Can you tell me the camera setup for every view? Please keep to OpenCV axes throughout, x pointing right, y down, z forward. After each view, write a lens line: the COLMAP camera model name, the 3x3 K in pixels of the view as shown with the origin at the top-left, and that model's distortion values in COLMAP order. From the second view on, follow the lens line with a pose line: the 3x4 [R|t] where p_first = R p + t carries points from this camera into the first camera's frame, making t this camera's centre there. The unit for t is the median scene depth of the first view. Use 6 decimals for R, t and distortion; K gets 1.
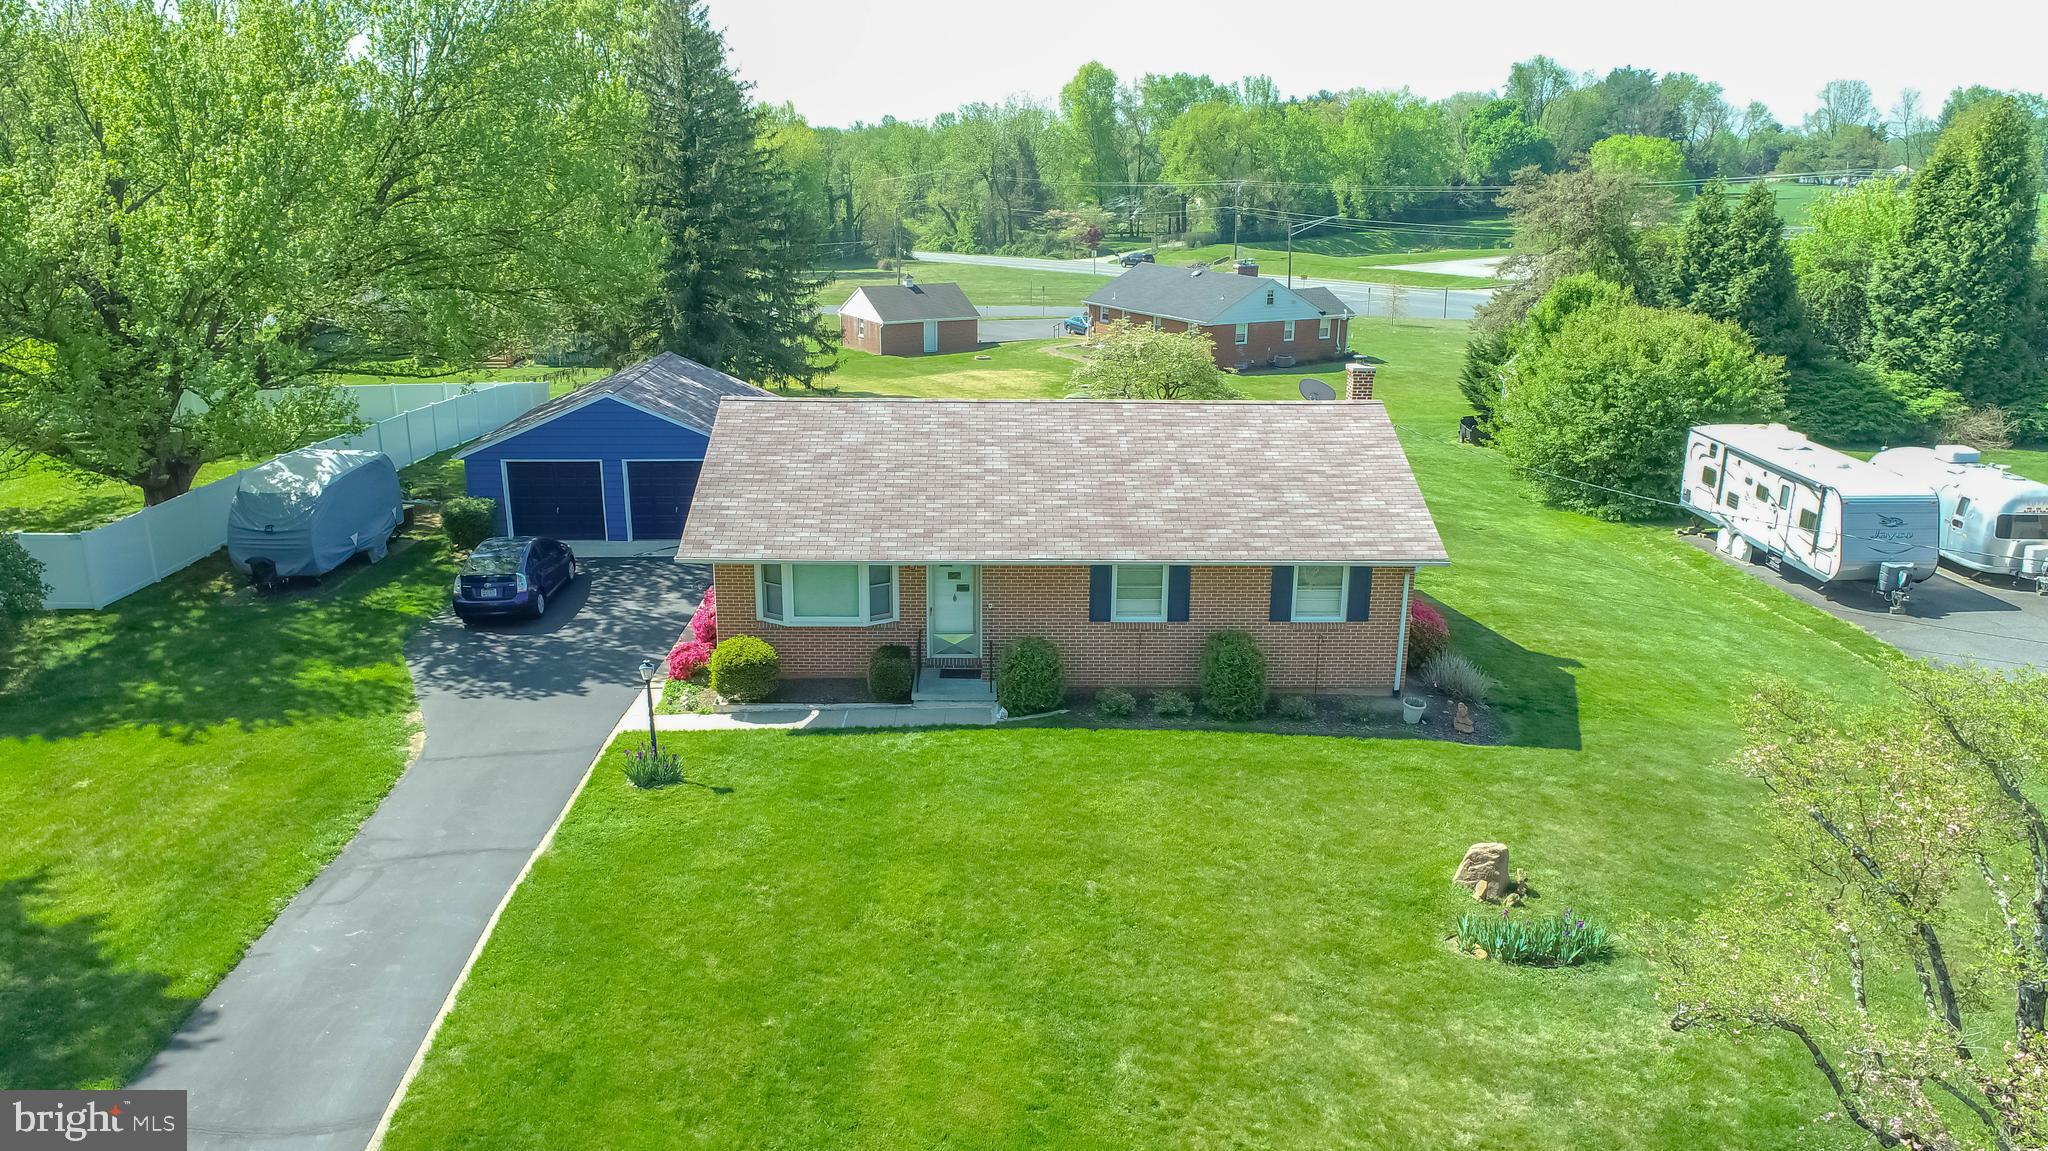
lens RADIAL K [[1407.1, 0, 1024.0], [0, 1407.1, 575.5], [0, 0, 1]] dist [0.006503, -0.008336]
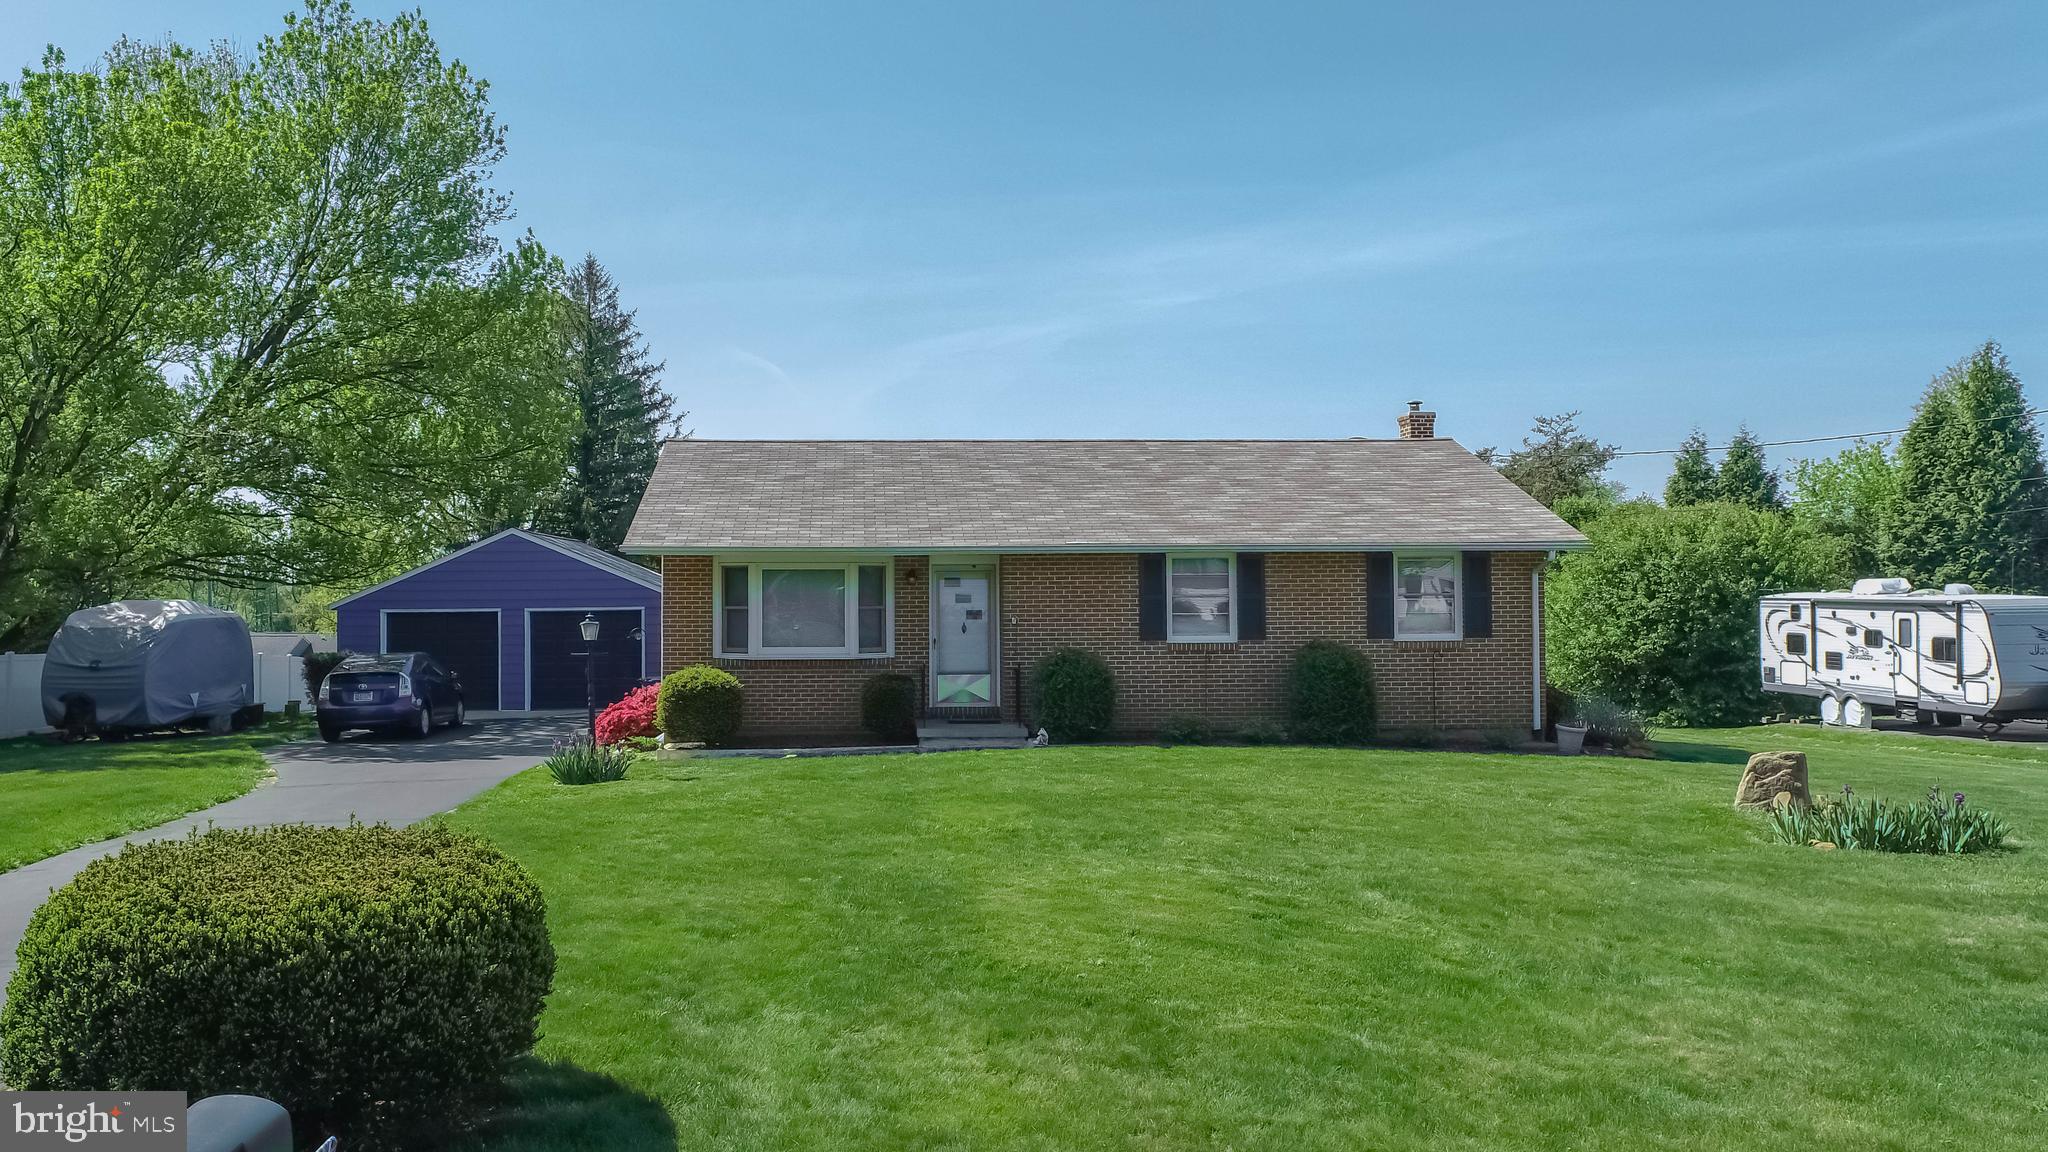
lens RADIAL K [[1516.0, 0, 916.4], [0, 1516.0, 576.6], [0, 0, 1]] dist [-0.000884, 0.007211]
pose [[0.999806, -0.016262, 0.011097, -0.061666], [0.018885, 0.951446, -0.307236, 0.181719], [-0.005562, 0.307386, 0.951569, 0.130443]]
